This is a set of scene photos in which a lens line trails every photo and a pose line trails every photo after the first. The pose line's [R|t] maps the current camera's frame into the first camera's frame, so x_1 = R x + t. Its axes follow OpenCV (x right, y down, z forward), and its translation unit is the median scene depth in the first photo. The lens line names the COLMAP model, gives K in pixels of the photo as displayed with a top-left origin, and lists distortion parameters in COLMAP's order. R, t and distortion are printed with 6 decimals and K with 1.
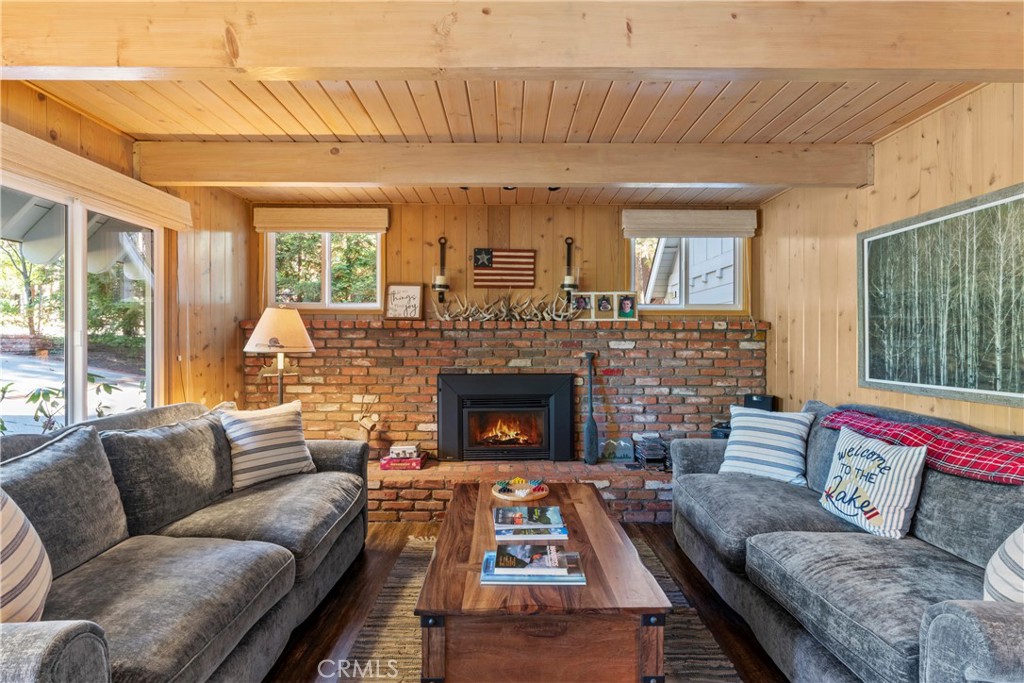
lens RADIAL K [[501.5, 0, 511.6], [0, 501.5, 340.2], [0, 0, 1]] dist [-0.001734, -0.000804]
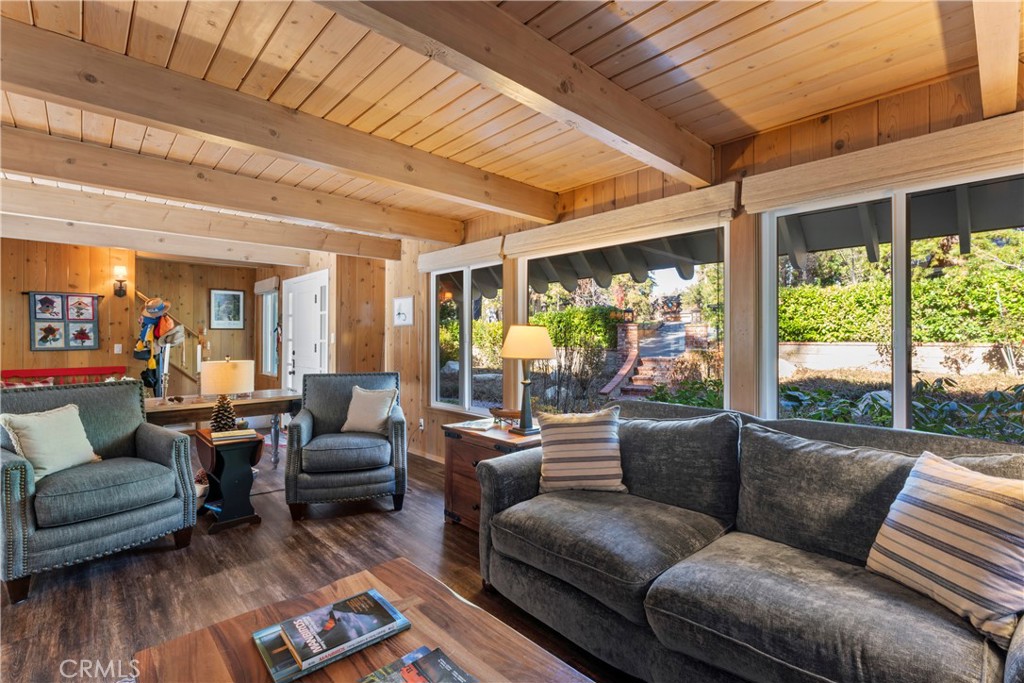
lens RADIAL K [[466.4, 0, 503.7], [0, 466.4, 336.0], [0, 0, 1]] dist [-0.001634, 0.000186]
pose [[-0.748466, -0.011003, -0.663082, 0.322383], [-0.009986, 0.999936, -0.005321, -0.003000], [0.663098, 0.002639, -0.748528, 1.686677]]
